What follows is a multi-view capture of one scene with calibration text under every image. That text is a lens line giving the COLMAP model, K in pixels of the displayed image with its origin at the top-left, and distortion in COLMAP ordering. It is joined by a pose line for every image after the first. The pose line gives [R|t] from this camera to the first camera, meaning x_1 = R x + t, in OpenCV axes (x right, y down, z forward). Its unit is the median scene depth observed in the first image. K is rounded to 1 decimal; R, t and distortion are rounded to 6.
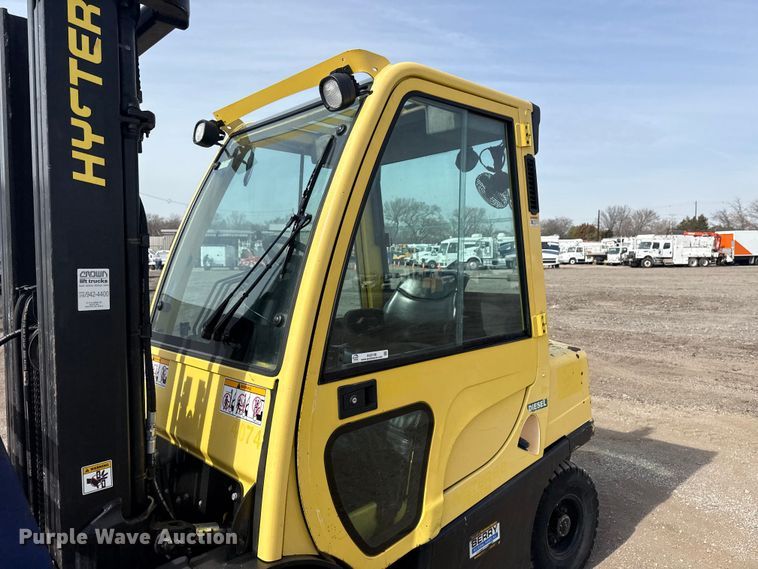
lens RADIAL K [[534.7, 0, 382.6], [0, 534.7, 280.5], [0, 0, 1]] dist [0.094836, -0.136176]
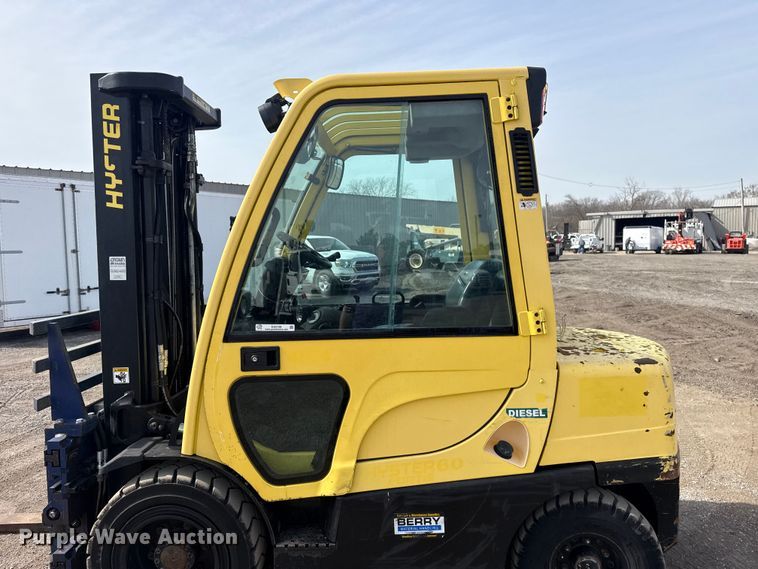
lens RADIAL K [[544.0, 0, 380.8], [0, 544.0, 278.2], [0, 0, 1]] dist [0.088689, -0.152314]
pose [[0.697733, 0.036198, -0.715443, 1.041068], [-0.017290, 0.999283, 0.033697, -0.020527], [0.716150, -0.011141, 0.697858, 0.286867]]
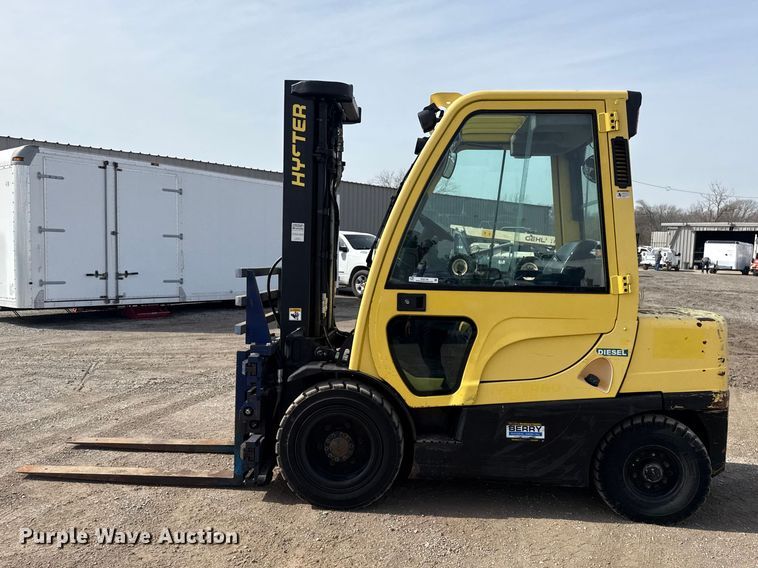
lens RADIAL K [[650.4, 0, 381.9], [0, 650.4, 298.7], [0, 0, 1]] dist [0.148359, -0.323328]
pose [[0.668521, 0.080266, -0.739349, 1.382297], [-0.066115, 0.996637, 0.048416, 0.109267], [0.740748, 0.016515, 0.671580, -0.456924]]
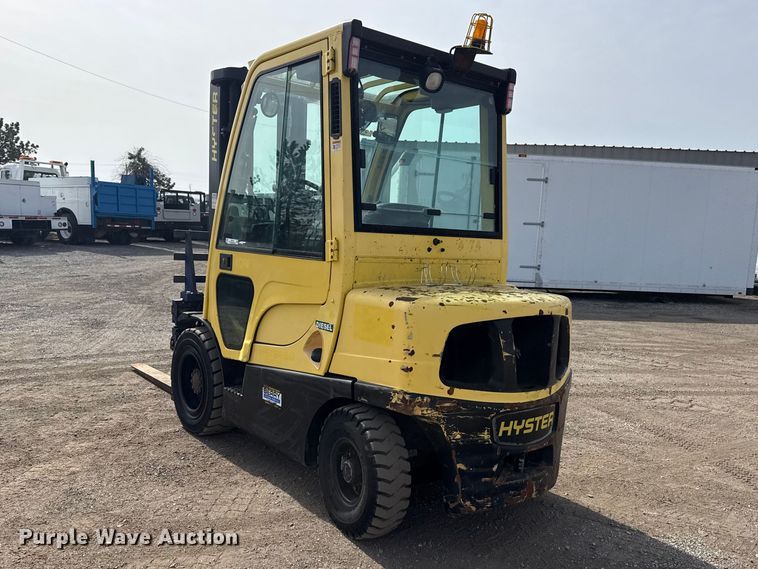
lens RADIAL K [[632.7, 0, 381.0], [0, 632.7, 319.7], [0, 0, 1]] dist [0.108522, -0.160982]
pose [[-0.086664, 0.147811, -0.985211, 2.061903], [-0.087752, 0.983956, 0.155341, 0.023316], [0.992365, 0.099917, -0.072303, 1.658158]]
